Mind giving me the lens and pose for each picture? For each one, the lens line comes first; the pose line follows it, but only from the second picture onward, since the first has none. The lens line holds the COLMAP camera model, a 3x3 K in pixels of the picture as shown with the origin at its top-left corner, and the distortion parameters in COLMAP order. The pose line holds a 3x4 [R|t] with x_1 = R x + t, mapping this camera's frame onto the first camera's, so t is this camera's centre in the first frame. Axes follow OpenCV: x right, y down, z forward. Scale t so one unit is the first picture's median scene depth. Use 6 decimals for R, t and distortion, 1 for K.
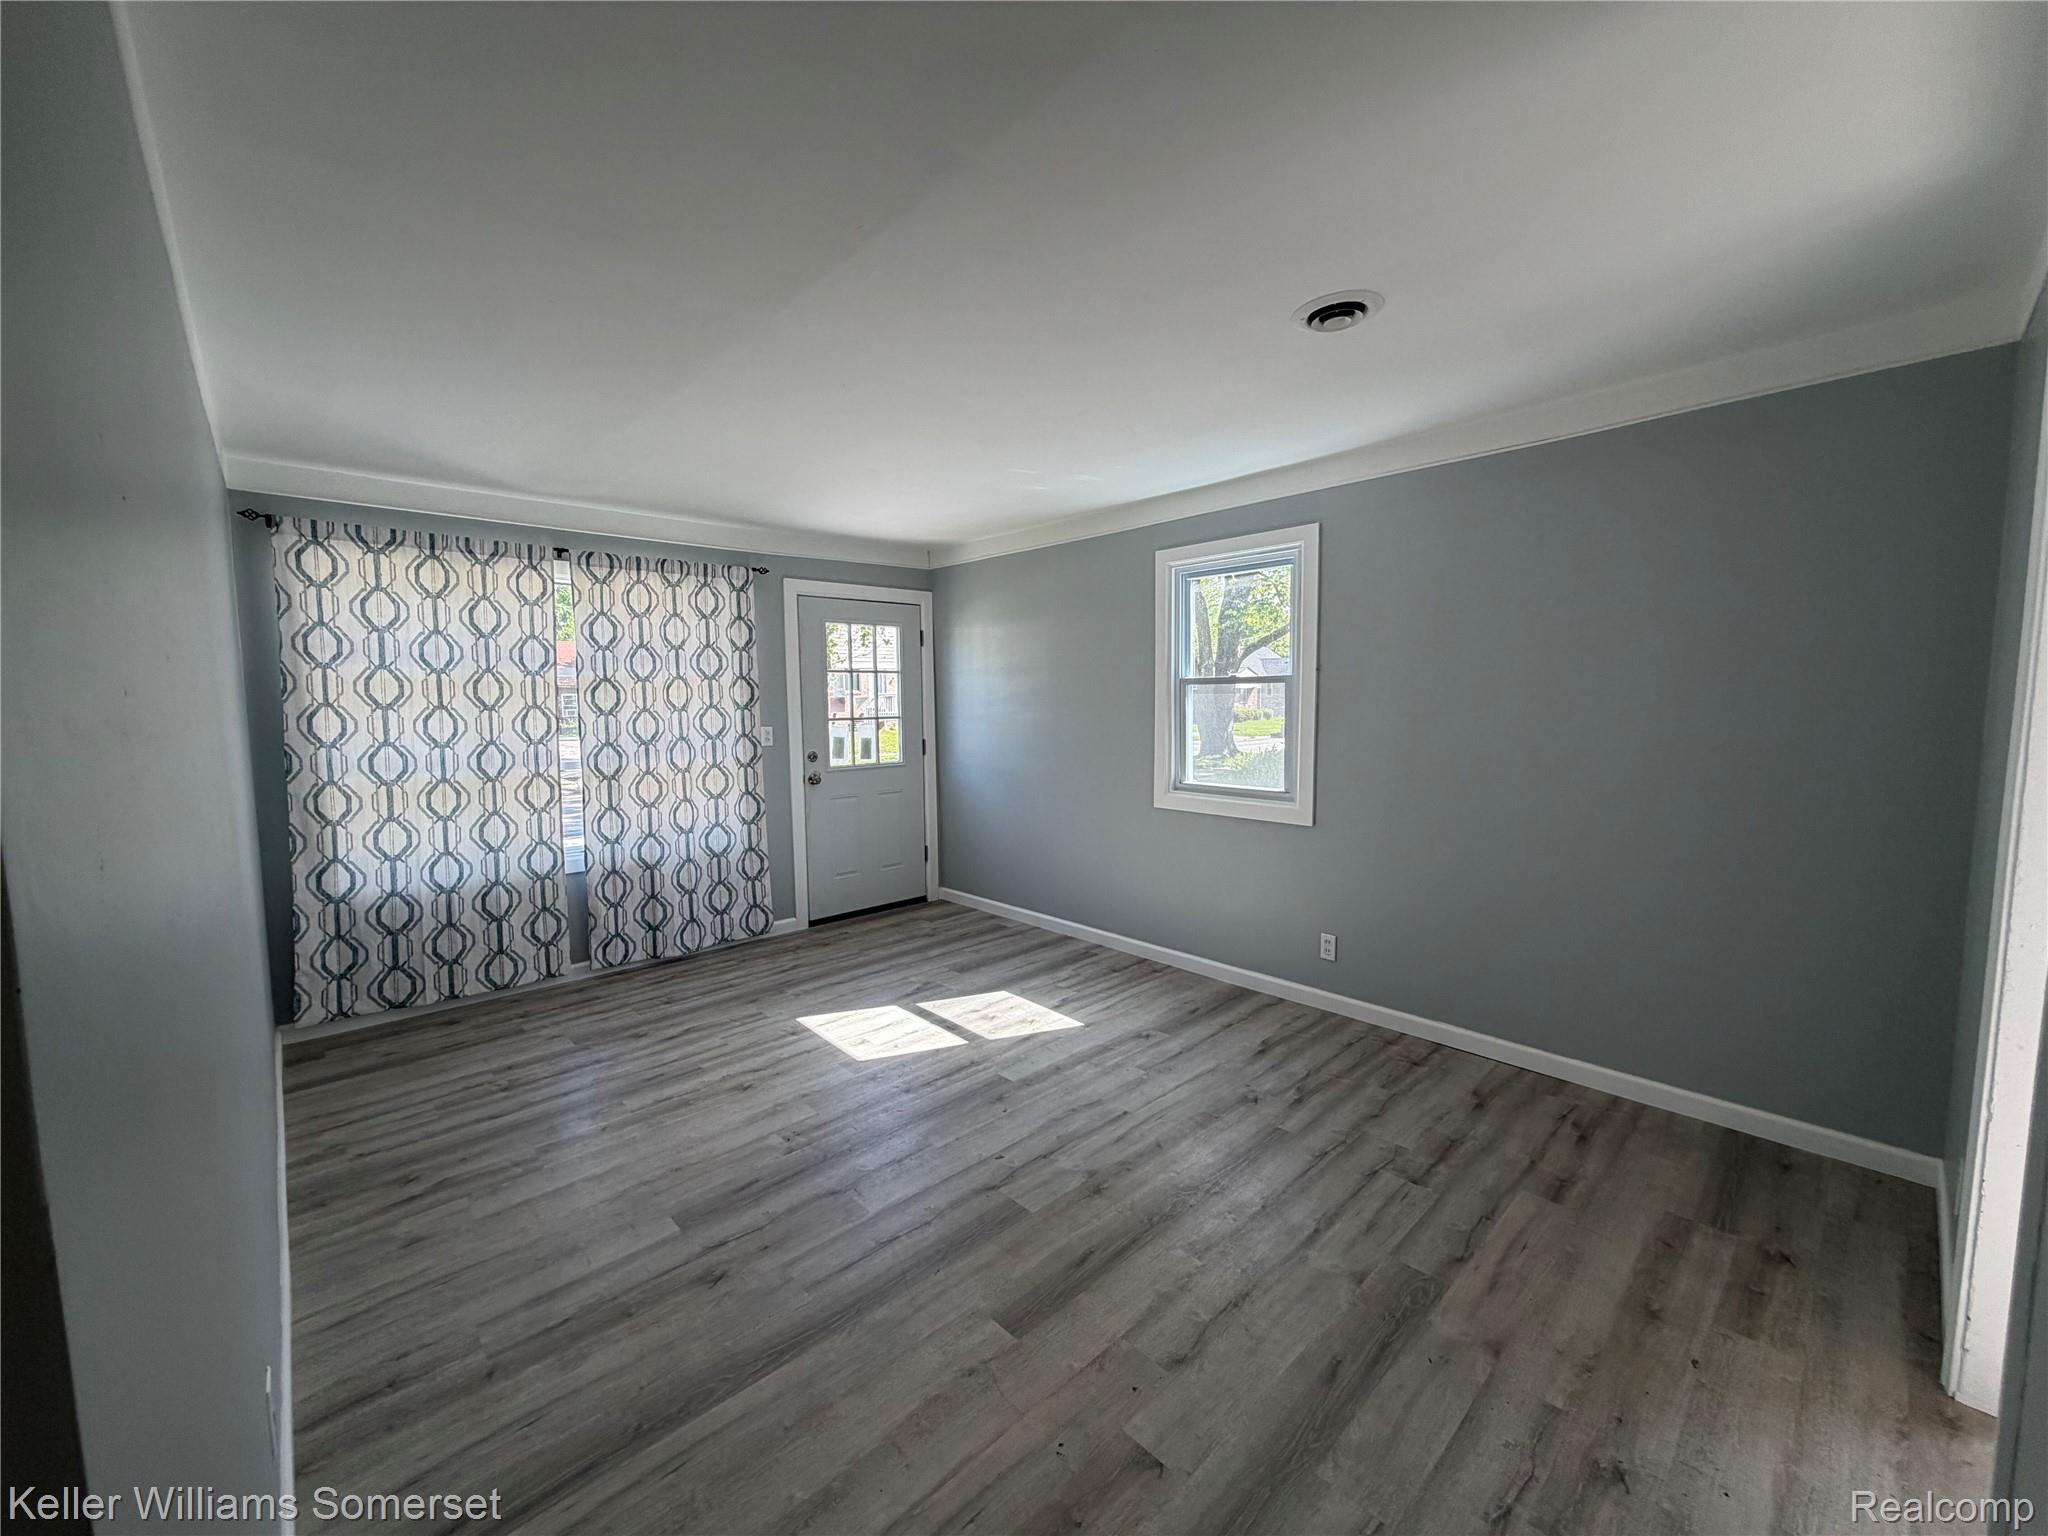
lens RADIAL K [[812.7, 0, 1023.3], [0, 812.7, 767.5], [0, 0, 1]] dist [-0.000622, -0.000009]
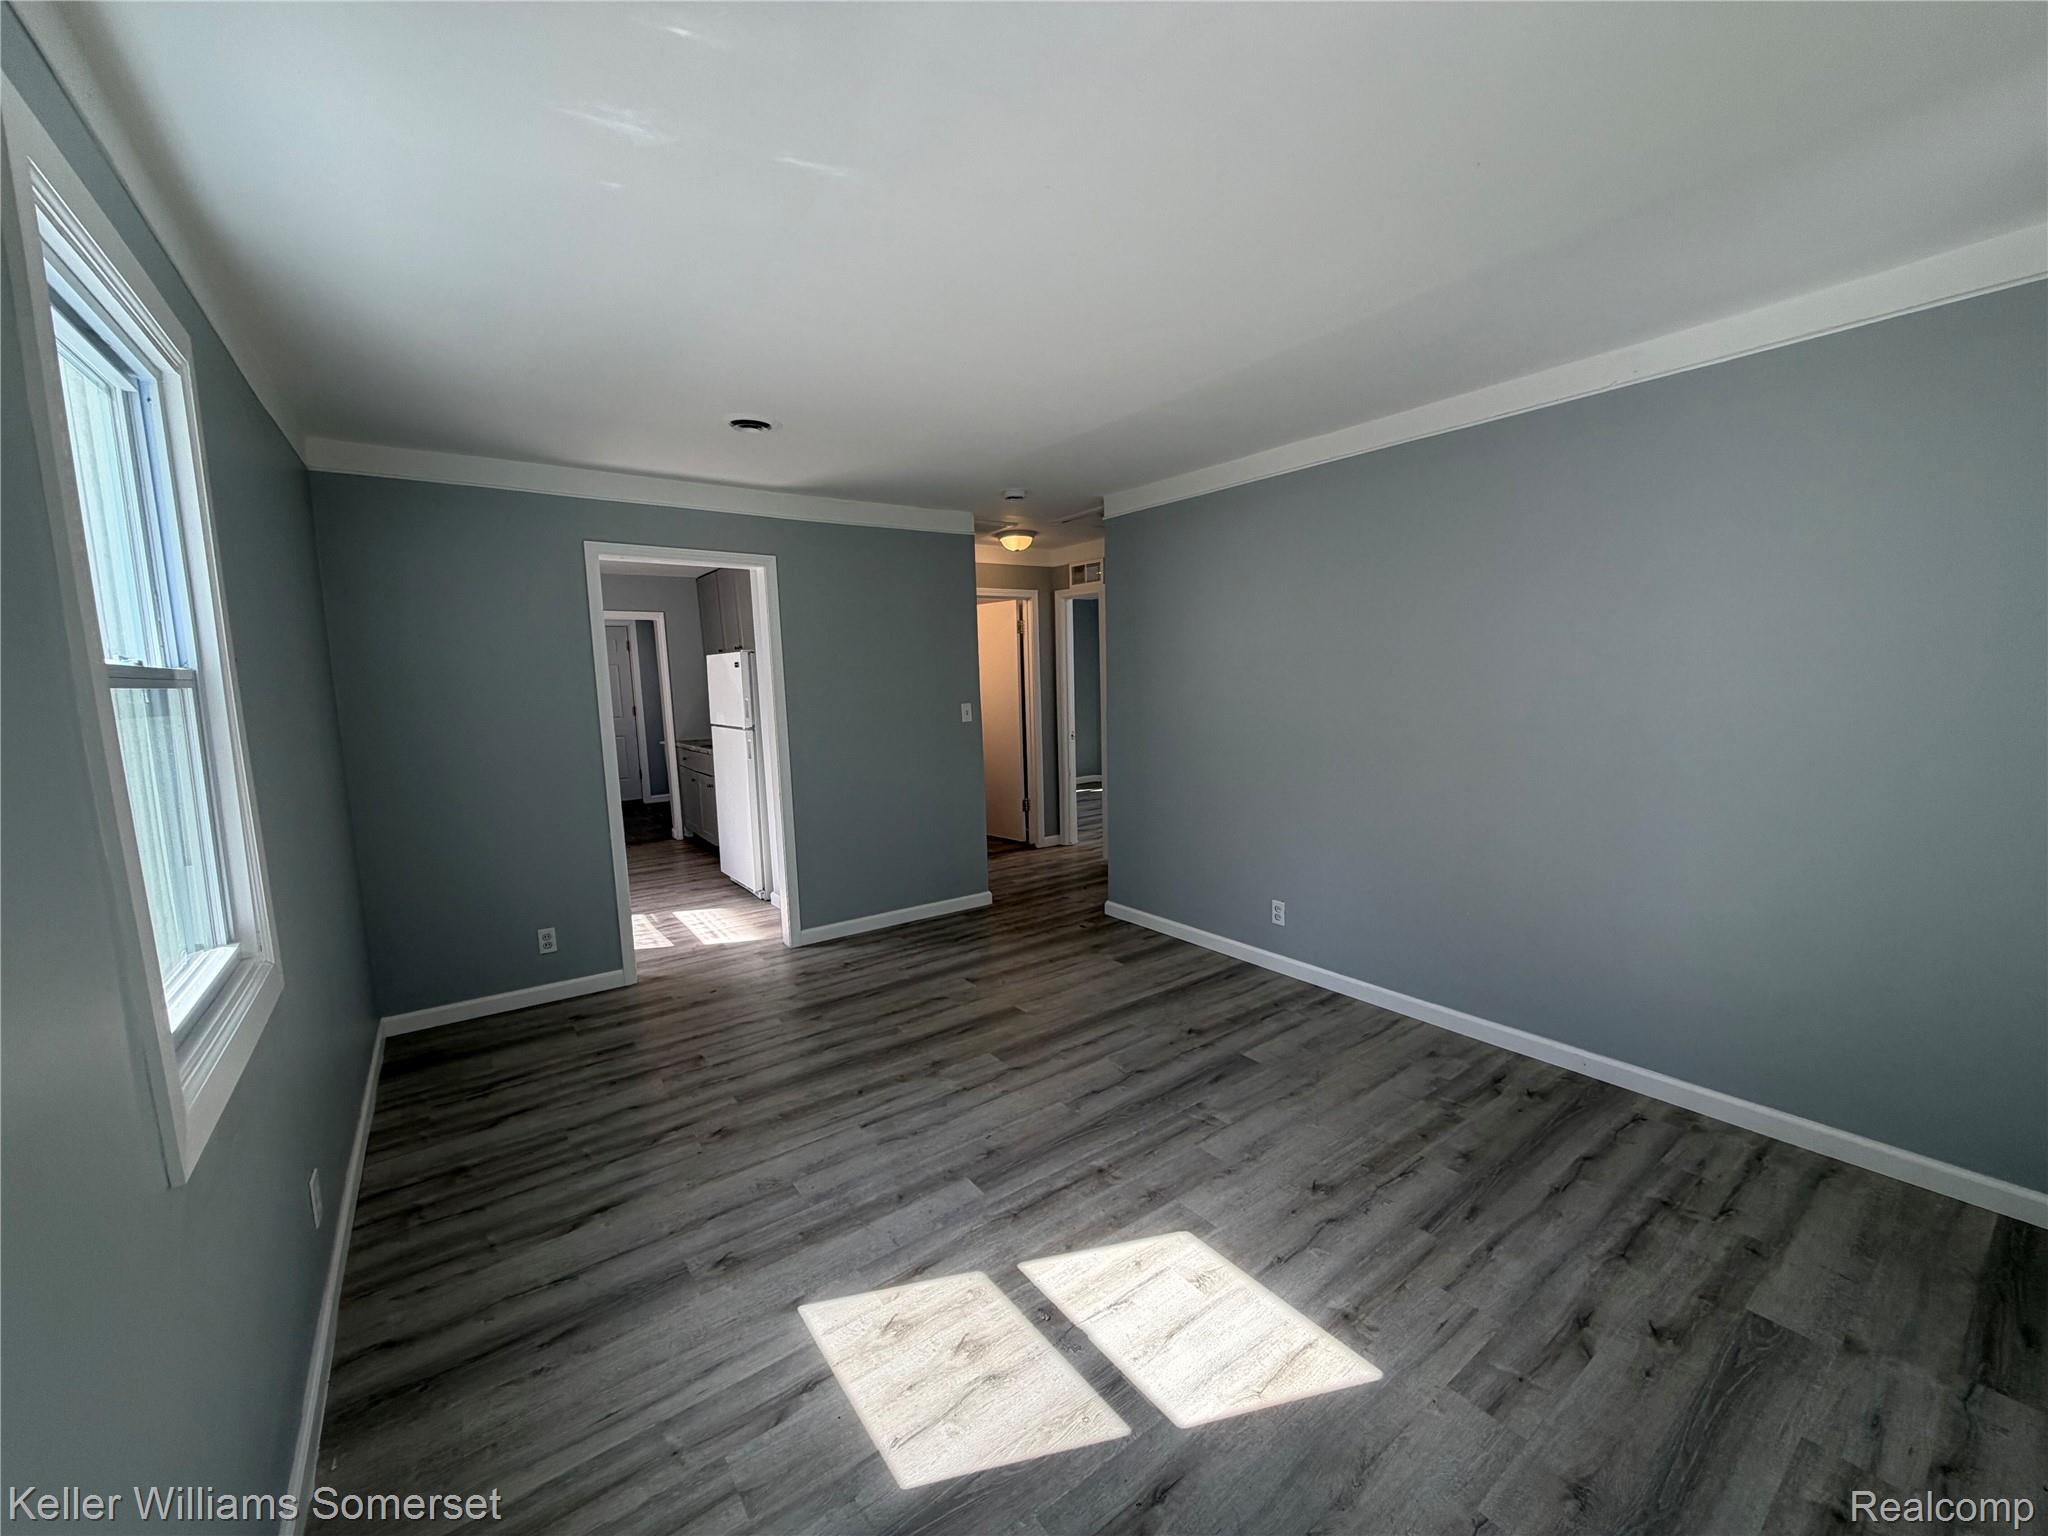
lens RADIAL K [[812.7, 0, 1026.2], [0, 812.7, 764.5], [0, 0, 1]] dist [-0.000622, -0.000009]
pose [[-0.992537, 0.027735, 0.118752, -0.168280], [0.051471, 0.978080, 0.201766, -0.153927], [-0.110553, 0.206373, -0.972208, 1.639079]]
